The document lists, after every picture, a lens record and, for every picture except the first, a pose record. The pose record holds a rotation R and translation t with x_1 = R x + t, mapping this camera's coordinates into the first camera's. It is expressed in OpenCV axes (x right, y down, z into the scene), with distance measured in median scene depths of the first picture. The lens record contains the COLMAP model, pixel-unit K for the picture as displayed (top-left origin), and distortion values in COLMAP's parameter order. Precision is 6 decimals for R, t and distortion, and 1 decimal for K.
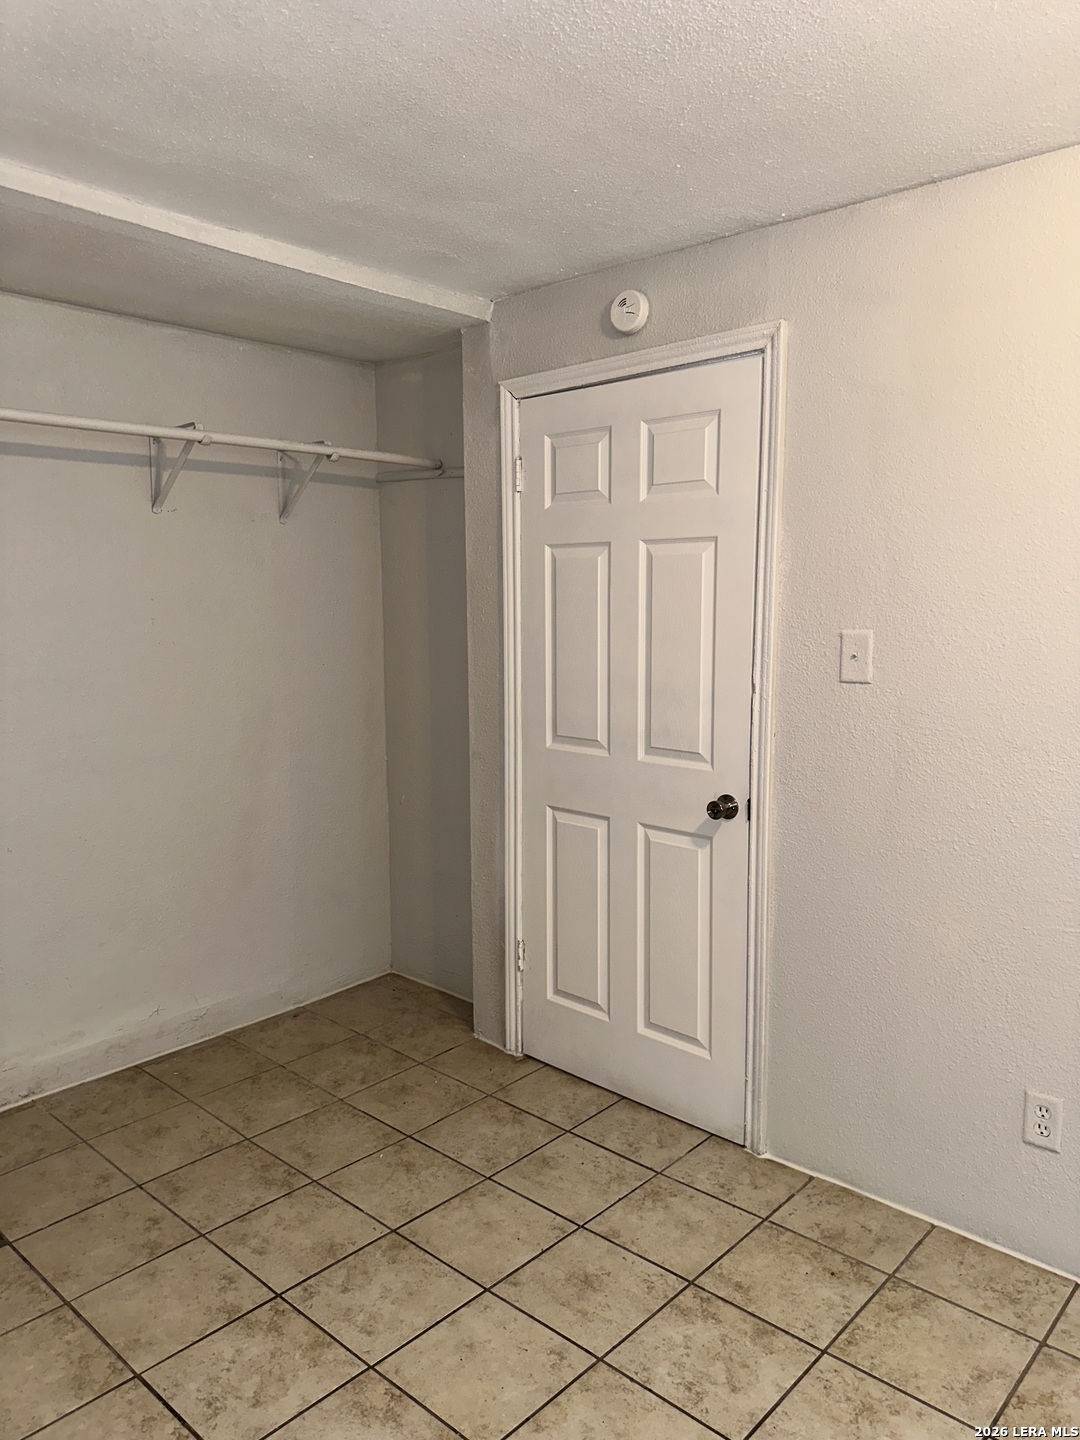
lens RADIAL K [[1022.5, 0, 543.7], [0, 1022.5, 670.0], [0, 0, 1]] dist [0.004073, -0.018964]
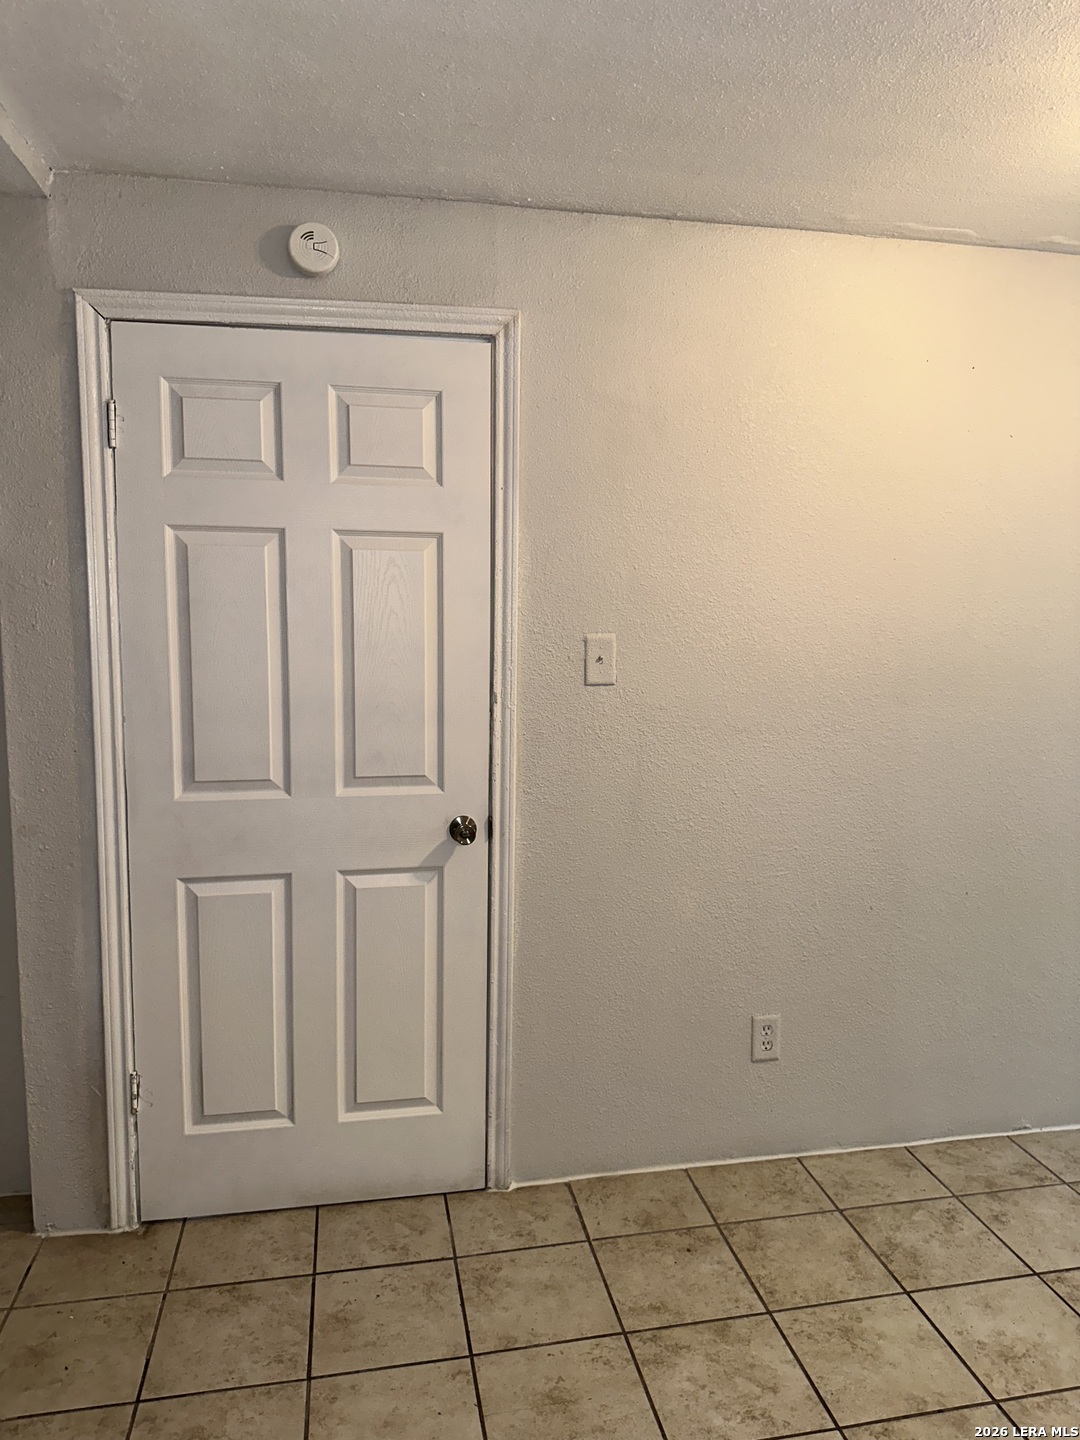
lens RADIAL K [[999.0, 0, 540.0], [0, 999.0, 694.2], [0, 0, 1]] dist [0.037116, -0.046837]
pose [[0.603870, -0.057636, 0.794996, -0.504606], [0.053708, 0.998058, 0.031562, -0.012749], [-0.795271, 0.023638, 0.605793, 0.413746]]
